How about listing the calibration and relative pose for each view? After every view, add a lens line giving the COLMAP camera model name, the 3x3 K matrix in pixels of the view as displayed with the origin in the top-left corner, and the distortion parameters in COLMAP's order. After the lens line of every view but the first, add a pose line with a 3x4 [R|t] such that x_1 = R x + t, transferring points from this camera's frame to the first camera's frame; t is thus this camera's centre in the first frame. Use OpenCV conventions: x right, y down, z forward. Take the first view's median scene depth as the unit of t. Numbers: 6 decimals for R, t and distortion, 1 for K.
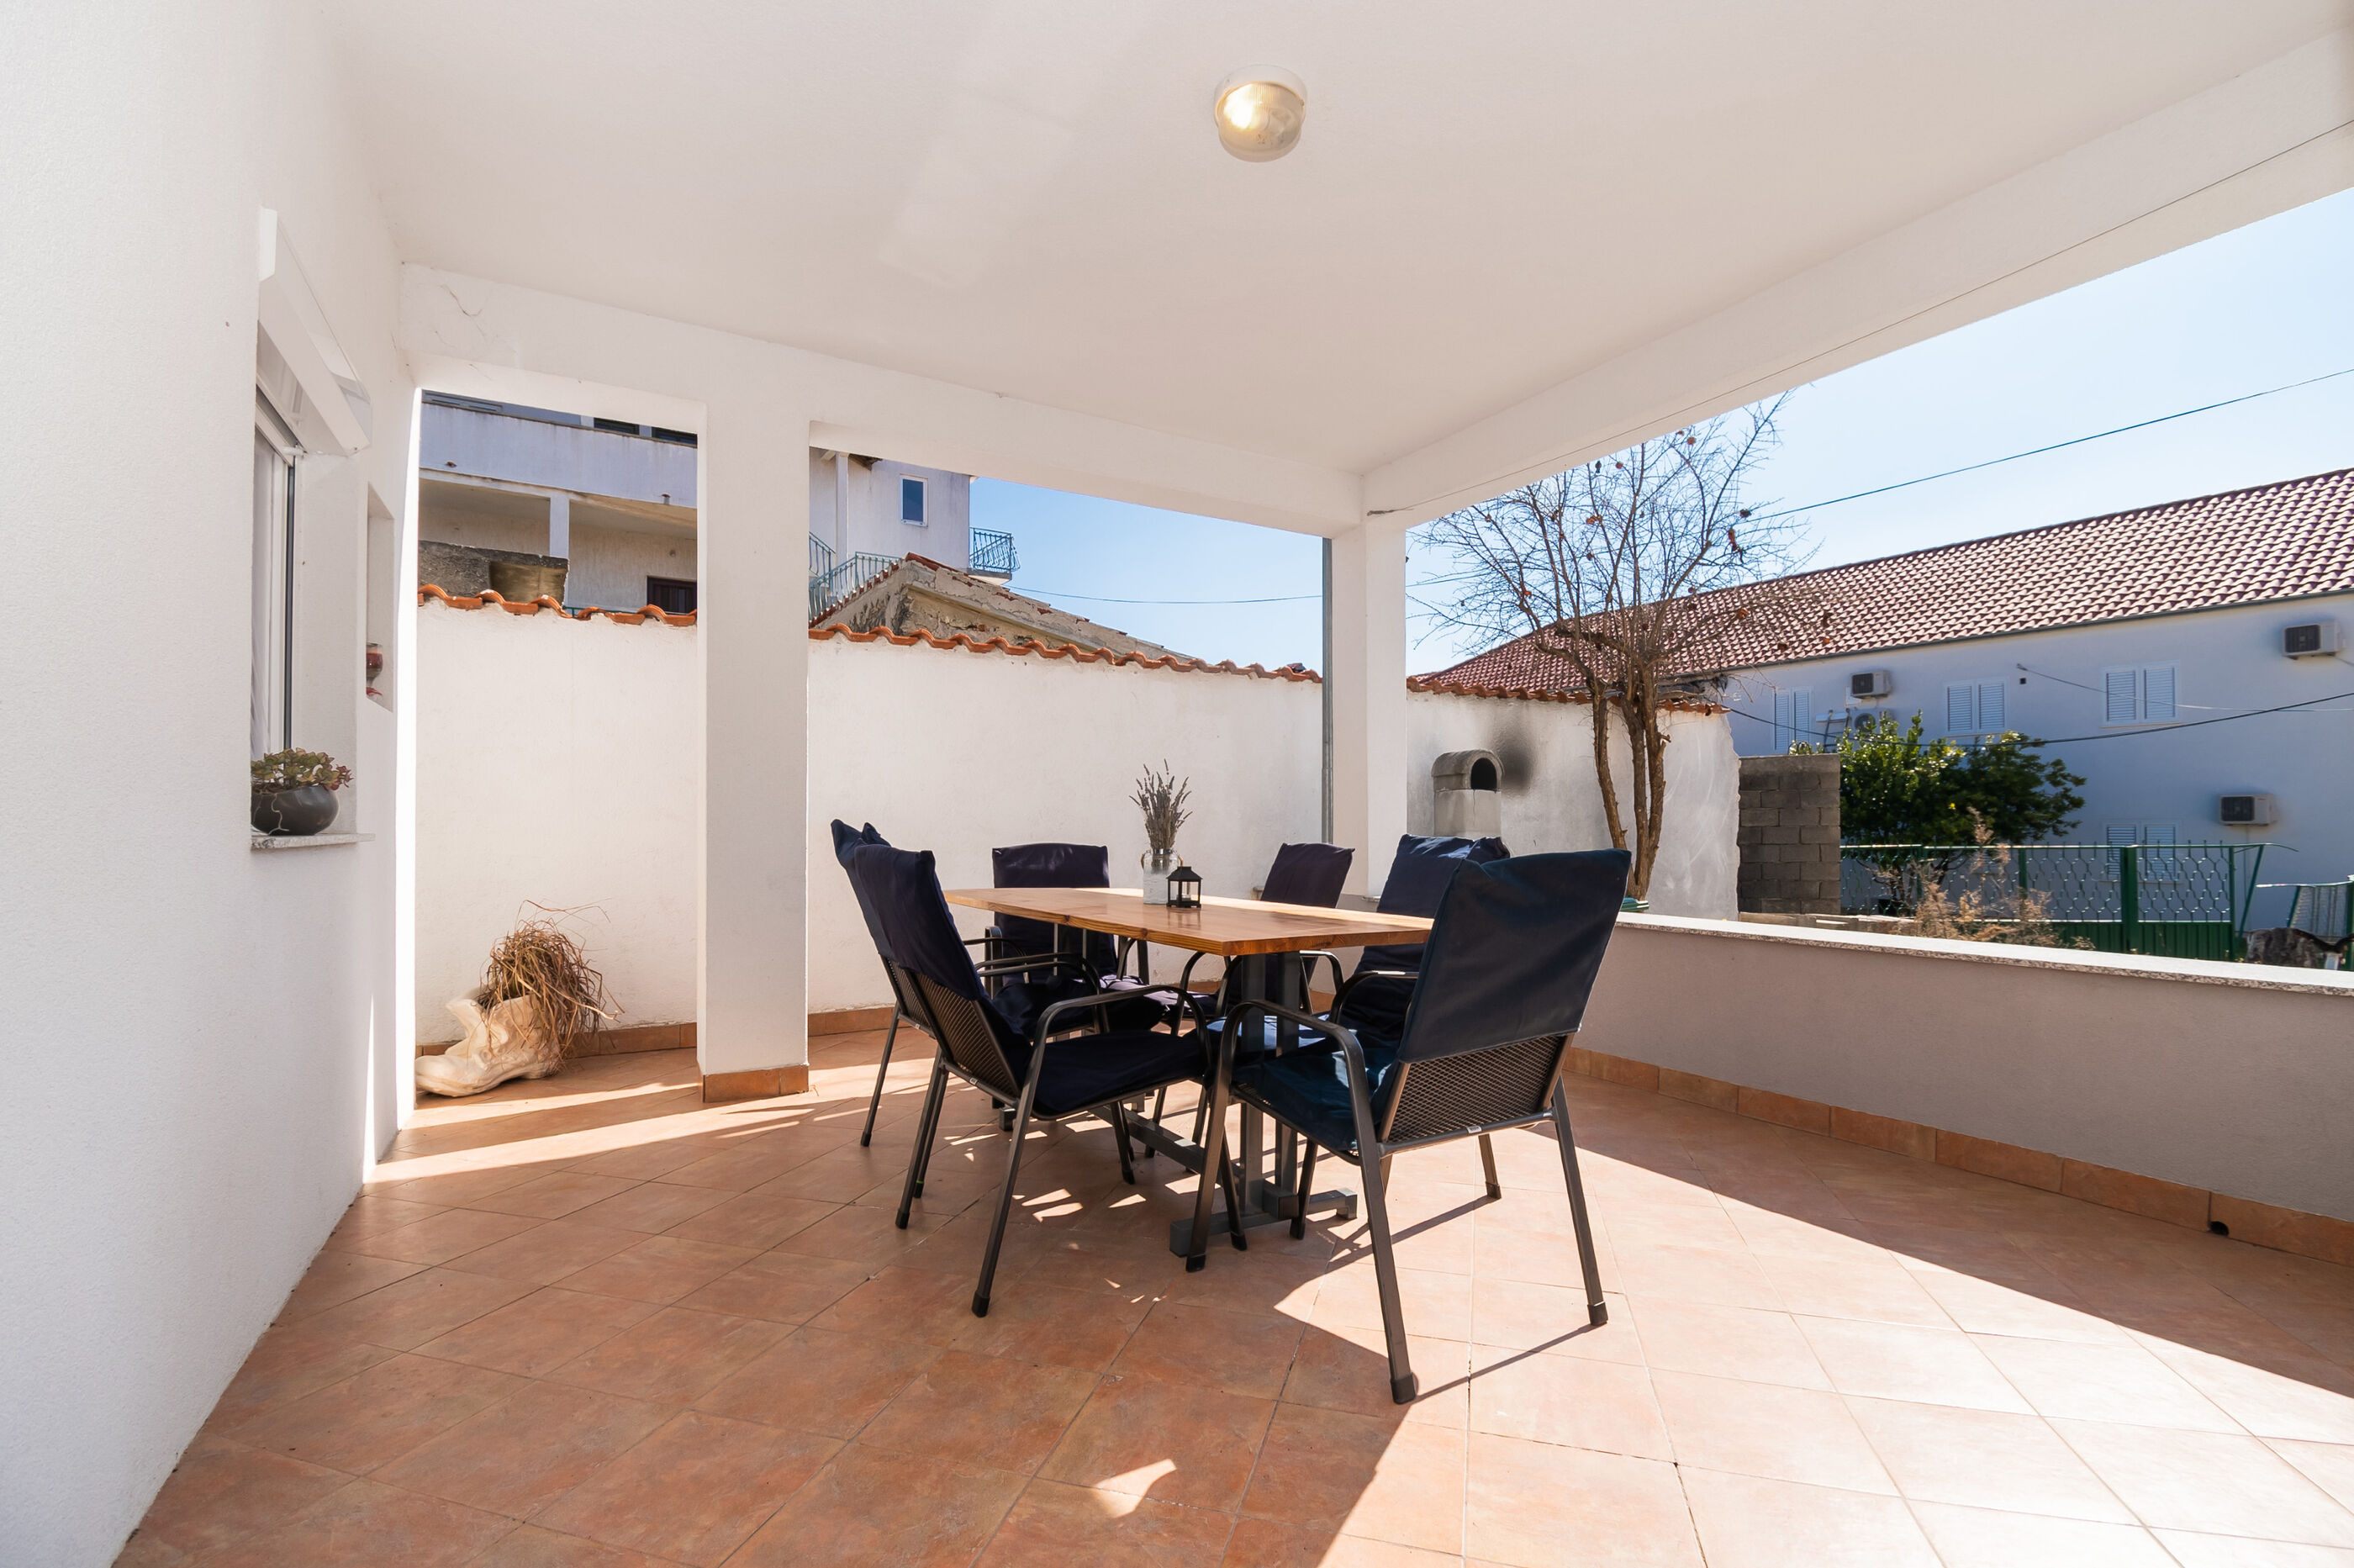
lens RADIAL K [[1084.9, 0, 1177.7], [0, 1084.9, 817.9], [0, 0, 1]] dist [-0.001248, -0.011845]
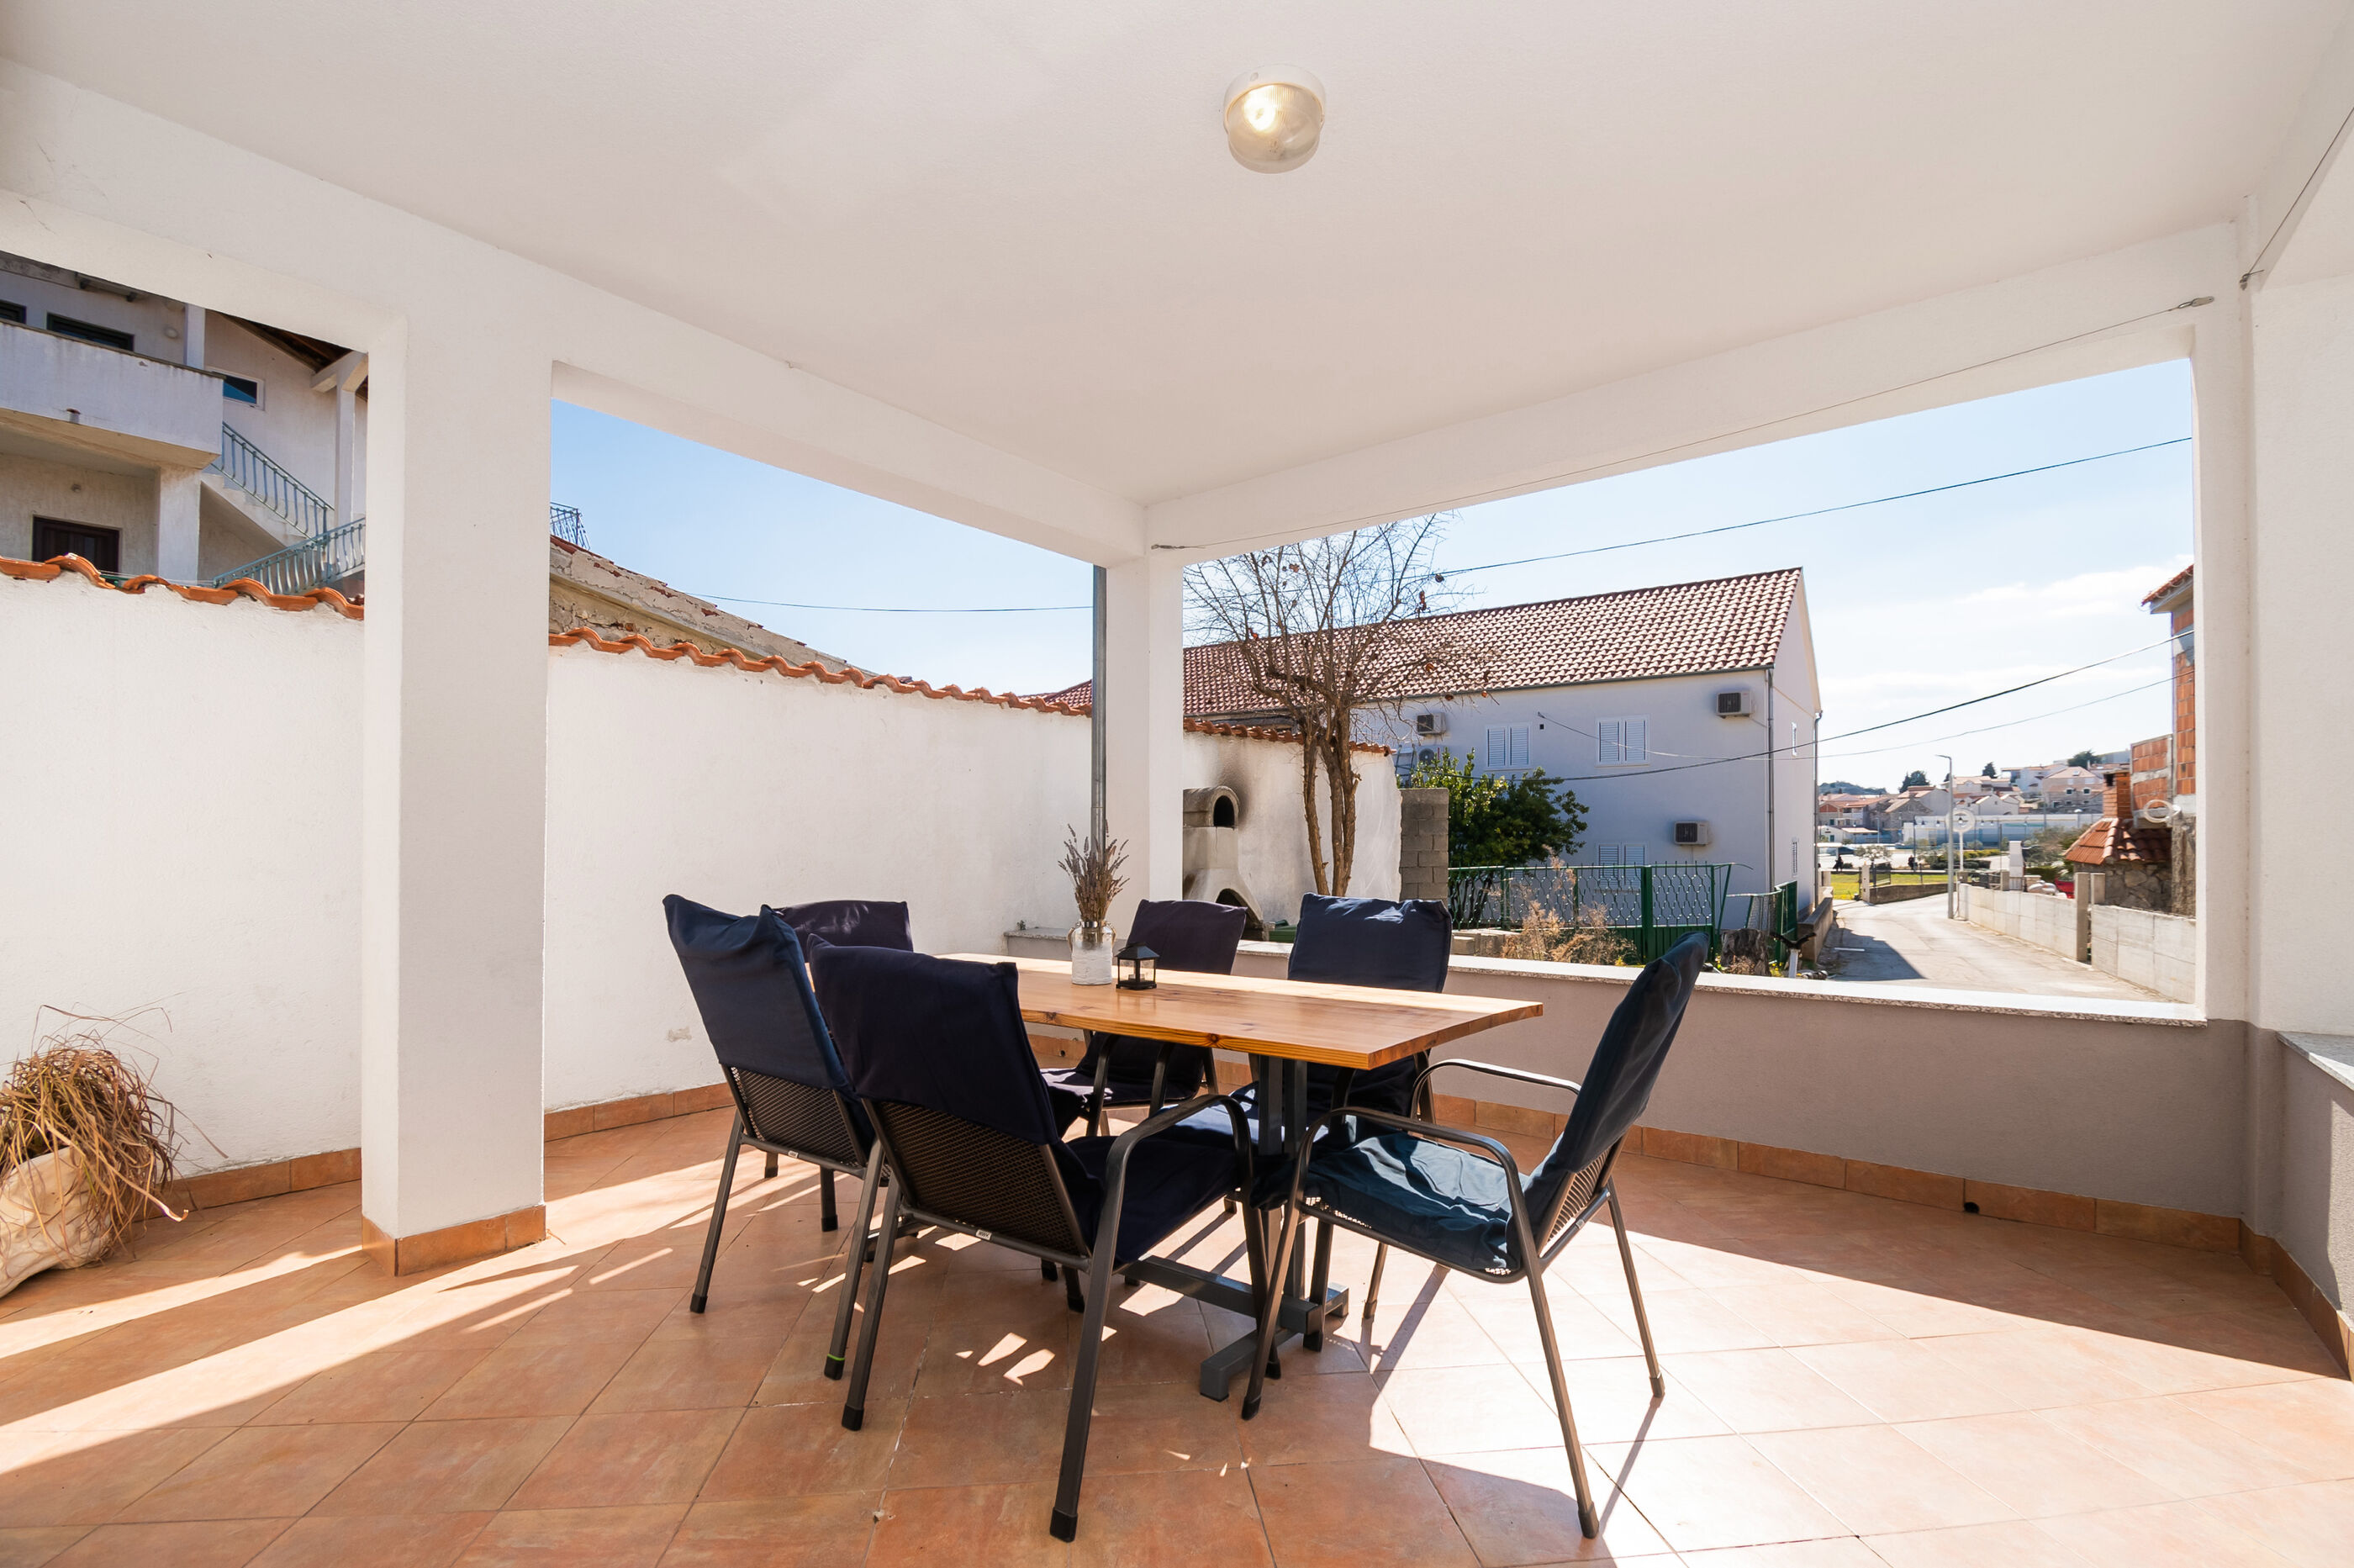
lens RADIAL K [[1084.9, 0, 1206.4], [0, 1084.9, 831.7], [0, 0, 1]] dist [-0.001248, -0.011845]
pose [[0.920800, 0.000249, 0.390035, -0.158327], [0.000562, 0.999998, -0.001967, -0.024139], [-0.390035, 0.002031, 0.920798, 0.089348]]
